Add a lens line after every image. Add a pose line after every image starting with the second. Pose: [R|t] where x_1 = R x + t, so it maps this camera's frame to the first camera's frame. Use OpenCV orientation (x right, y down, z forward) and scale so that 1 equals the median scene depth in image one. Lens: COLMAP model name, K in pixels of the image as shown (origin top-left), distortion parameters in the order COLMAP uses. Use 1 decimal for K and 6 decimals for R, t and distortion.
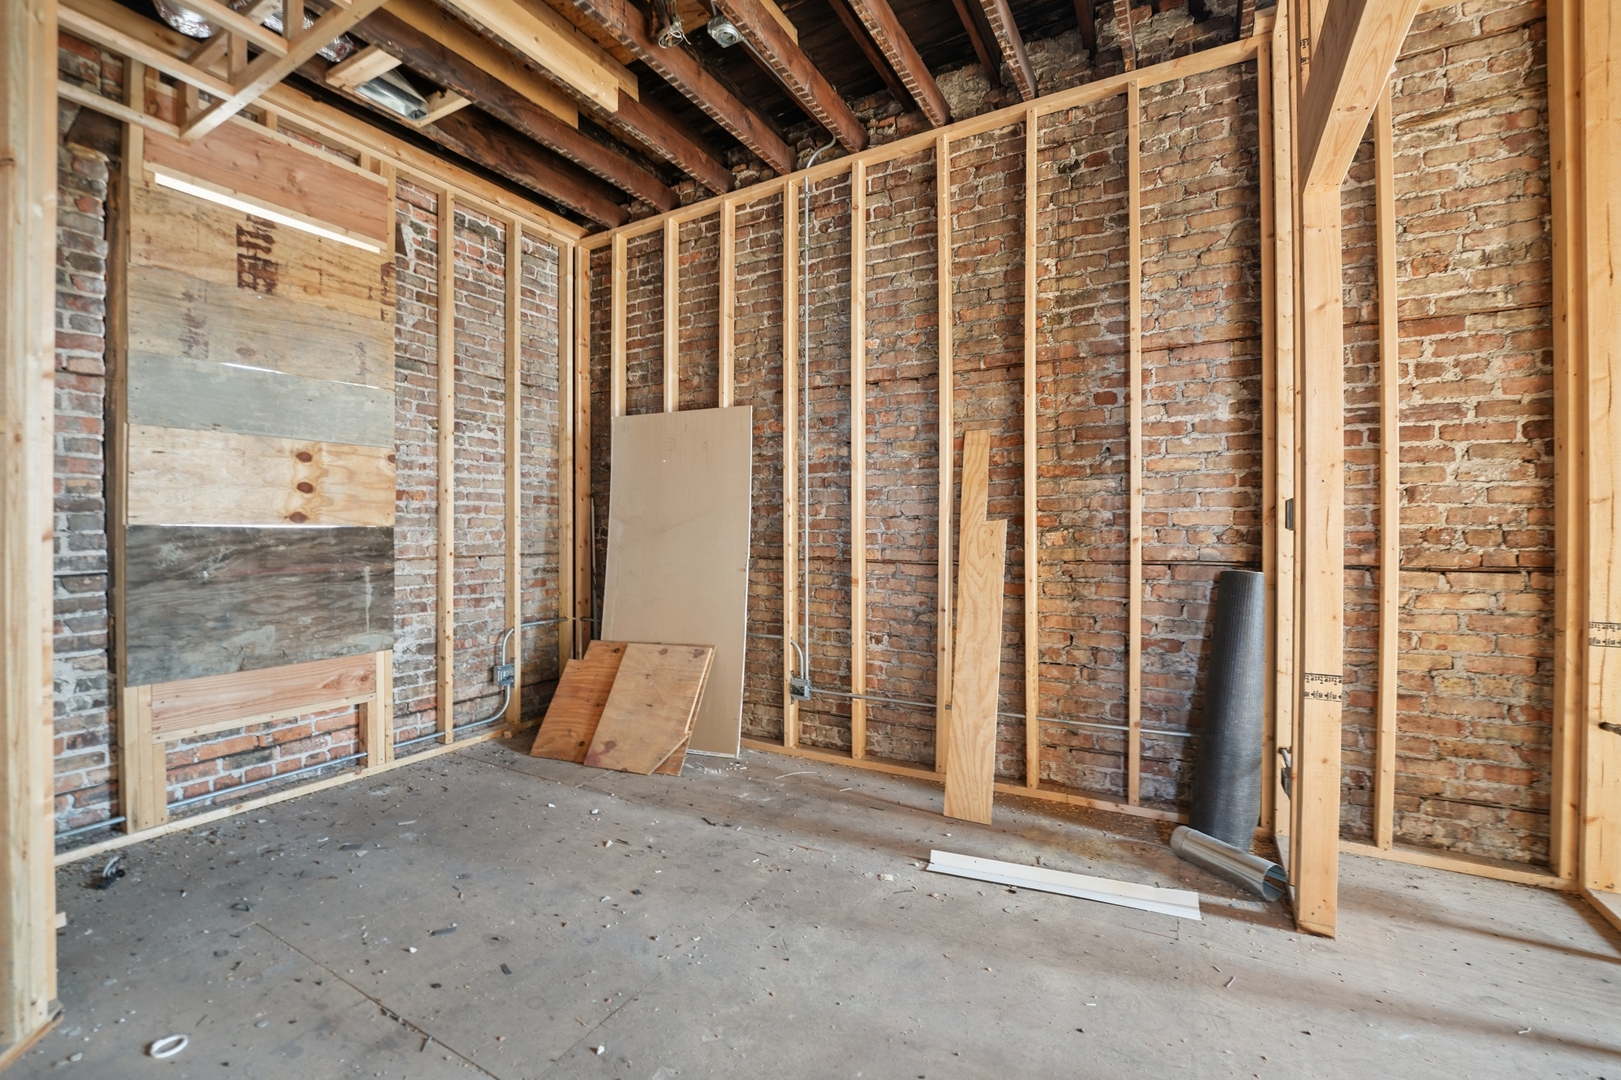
lens RADIAL K [[669.5, 0, 815.1], [0, 669.5, 535.1], [0, 0, 1]] dist [-0.013089, -0.000305]
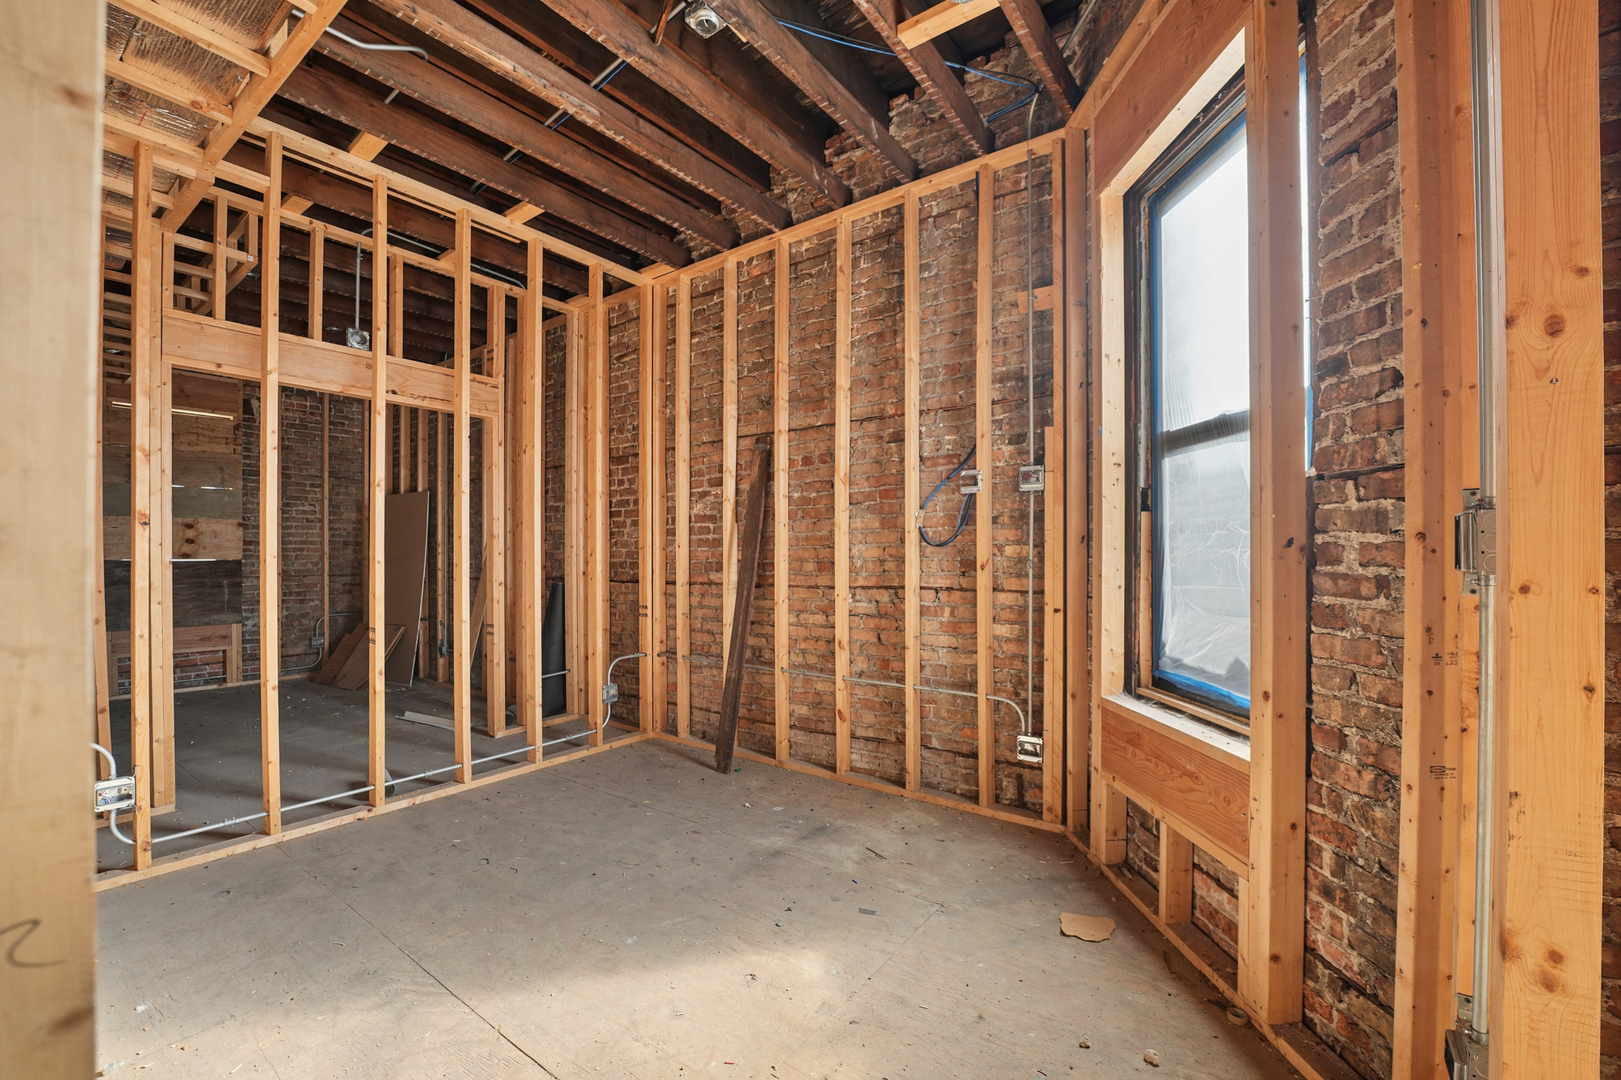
lens RADIAL K [[669.5, 0, 786.1], [0, 669.5, 562.3], [0, 0, 1]] dist [-0.013089, -0.000305]
pose [[0.989236, -0.000810, -0.146326, 1.162118], [0.000336, 0.999995, -0.003262, 0.001833], [0.146328, 0.003178, 0.989231, -0.645706]]
